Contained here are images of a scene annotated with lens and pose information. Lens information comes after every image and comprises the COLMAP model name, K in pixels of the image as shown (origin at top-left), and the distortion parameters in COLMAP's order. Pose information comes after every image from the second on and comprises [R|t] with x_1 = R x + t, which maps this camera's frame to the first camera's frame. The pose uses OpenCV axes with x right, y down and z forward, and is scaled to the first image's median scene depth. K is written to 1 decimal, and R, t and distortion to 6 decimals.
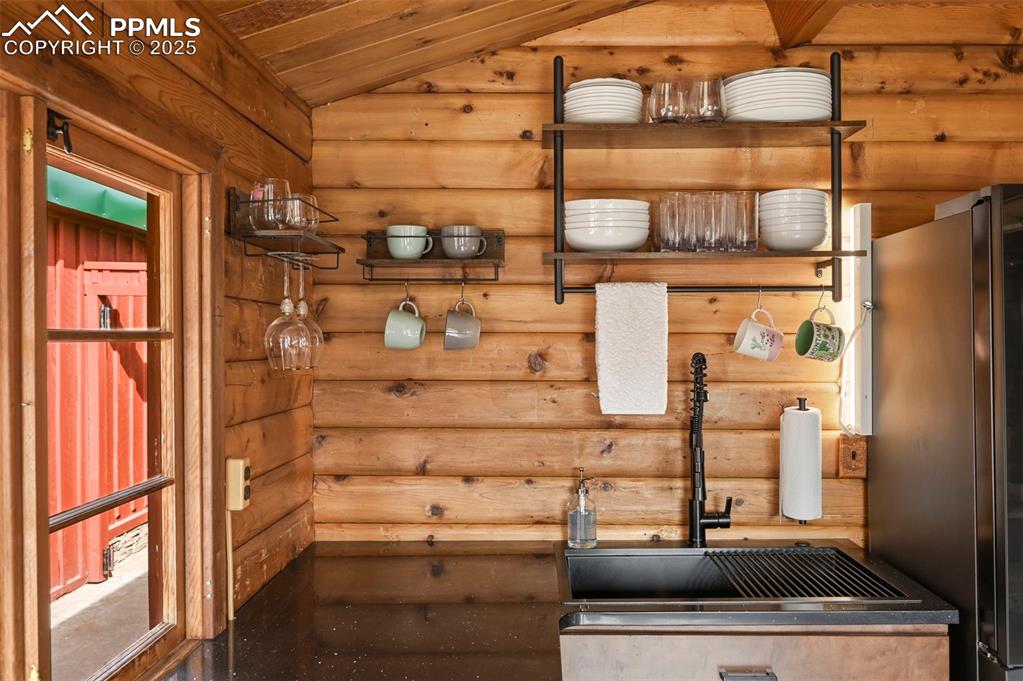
lens RADIAL K [[910.1, 0, 511.5], [0, 910.1, 340.5], [0, 0, 1]] dist [0.004017, 0.000751]
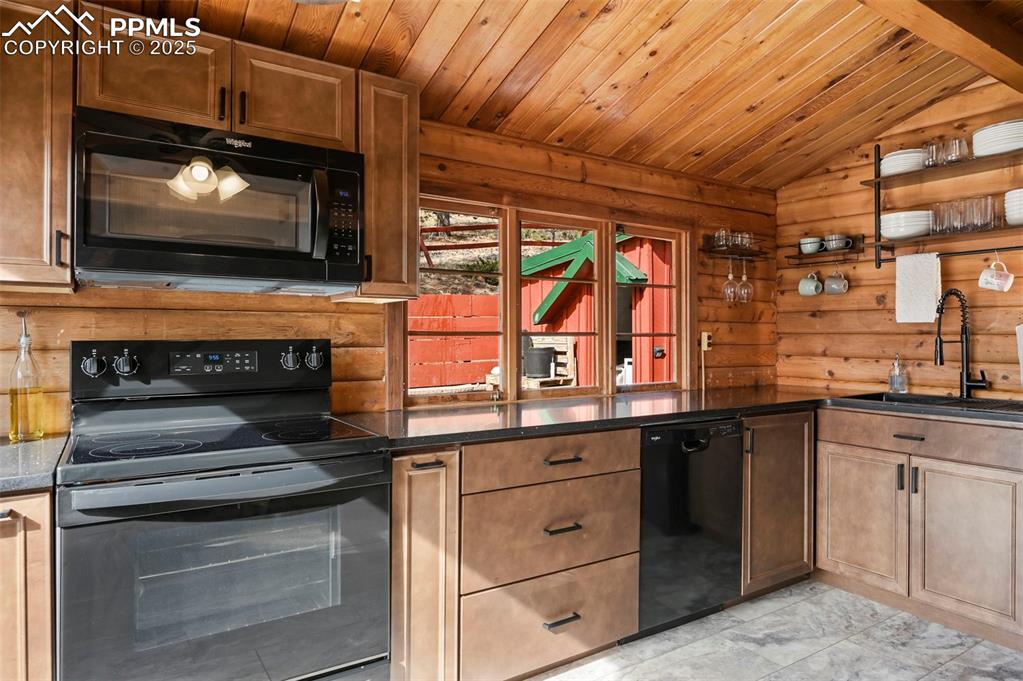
lens RADIAL K [[619.5, 0, 511.5], [0, 619.5, 340.5], [0, 0, 1]] dist [-0.002004, -0.001057]
pose [[0.567412, 0.011575, -0.823353, 0.673856], [-0.006537, 0.999933, 0.009553, 0.103954], [0.823408, -0.000038, 0.567450, -0.405662]]
